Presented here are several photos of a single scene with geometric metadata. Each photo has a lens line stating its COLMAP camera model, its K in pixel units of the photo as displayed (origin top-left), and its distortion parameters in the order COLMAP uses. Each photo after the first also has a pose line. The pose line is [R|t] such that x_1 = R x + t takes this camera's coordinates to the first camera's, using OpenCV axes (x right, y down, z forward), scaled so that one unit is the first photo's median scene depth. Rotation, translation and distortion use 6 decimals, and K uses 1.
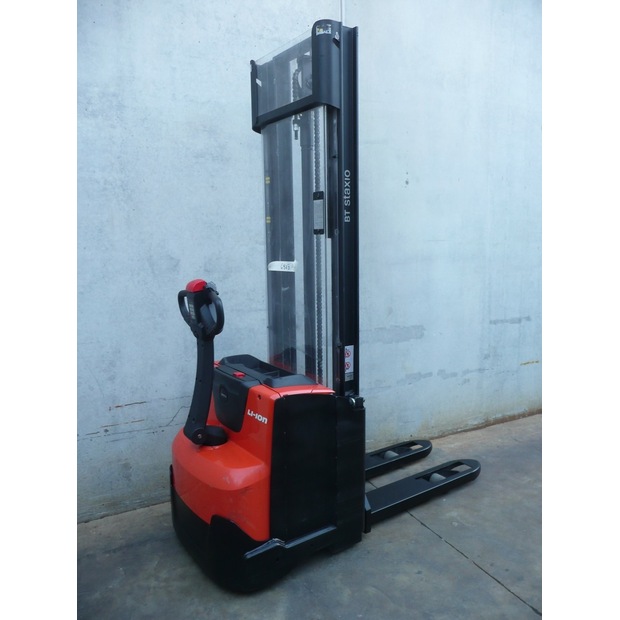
lens RADIAL K [[520.8, 0, 313.7], [0, 520.8, 313.8], [0, 0, 1]] dist [-0.028482, 0.030411]
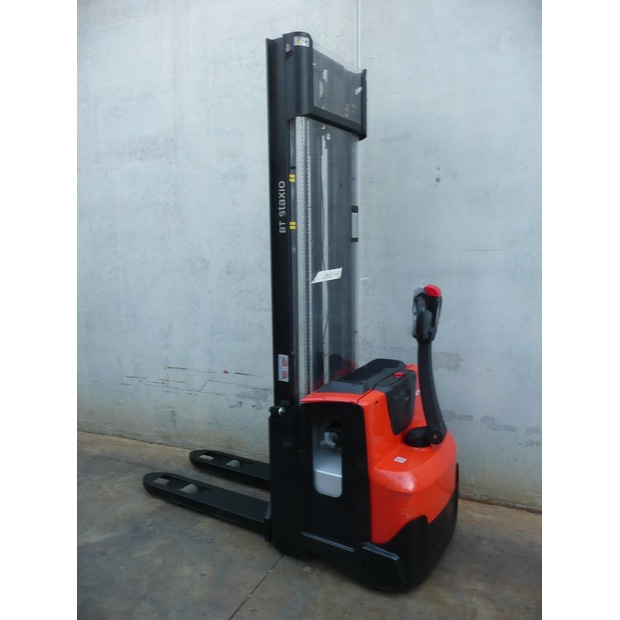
lens RADIAL K [[520.8, 0, 312.3], [0, 520.8, 313.3], [0, 0, 1]] dist [-0.028482, 0.030411]
pose [[0.633790, 0.110876, -0.765518, 0.824873], [-0.113221, 0.992312, 0.049986, -0.068084], [0.765174, 0.054992, 0.641470, 0.372862]]
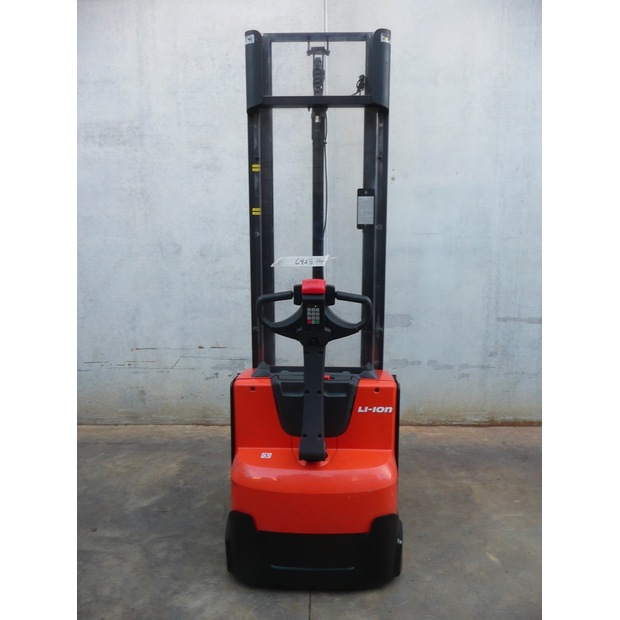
lens RADIAL K [[520.8, 0, 315.1], [0, 520.8, 312.9], [0, 0, 1]] dist [-0.028482, 0.030411]
pose [[0.879079, 0.085447, -0.468955, 0.649578], [-0.075580, 0.996343, 0.039862, -0.010605], [0.470646, 0.000402, 0.882322, -0.017120]]
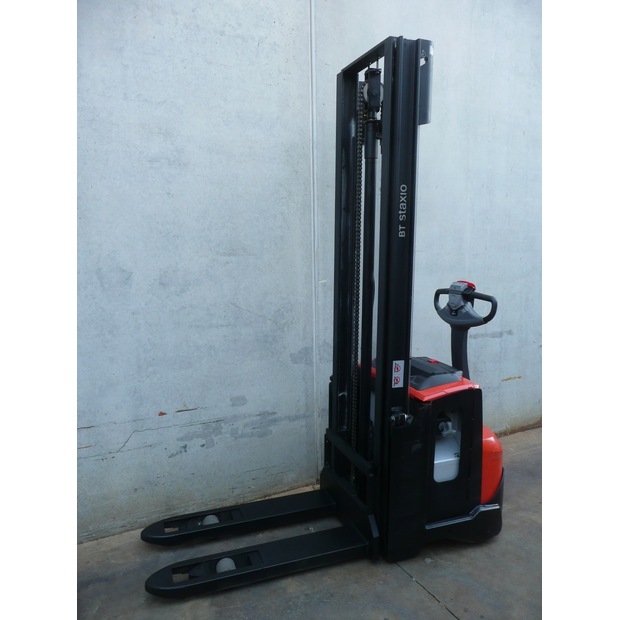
lens RADIAL K [[520.8, 0, 310.6], [0, 520.8, 311.0], [0, 0, 1]] dist [-0.028482, 0.030411]
pose [[0.999859, 0.004923, 0.016027, 0.042718], [-0.004773, 0.999945, -0.009385, -0.026543], [-0.016073, 0.009307, 0.999828, 0.069092]]
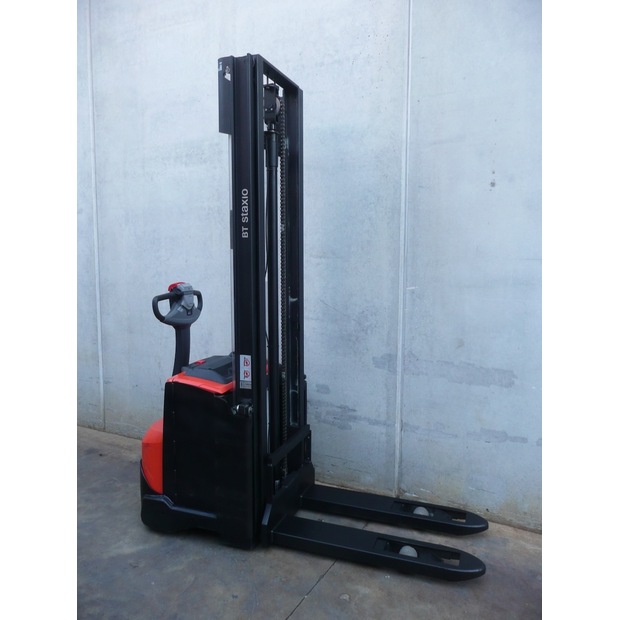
lens RADIAL K [[520.8, 0, 313.8], [0, 520.8, 309.9], [0, 0, 1]] dist [-0.028482, 0.030411]
pose [[0.568271, 0.107510, -0.815788, 0.791295], [-0.130106, 0.990696, 0.039930, -0.070515], [0.812490, 0.083447, 0.576971, 0.398614]]
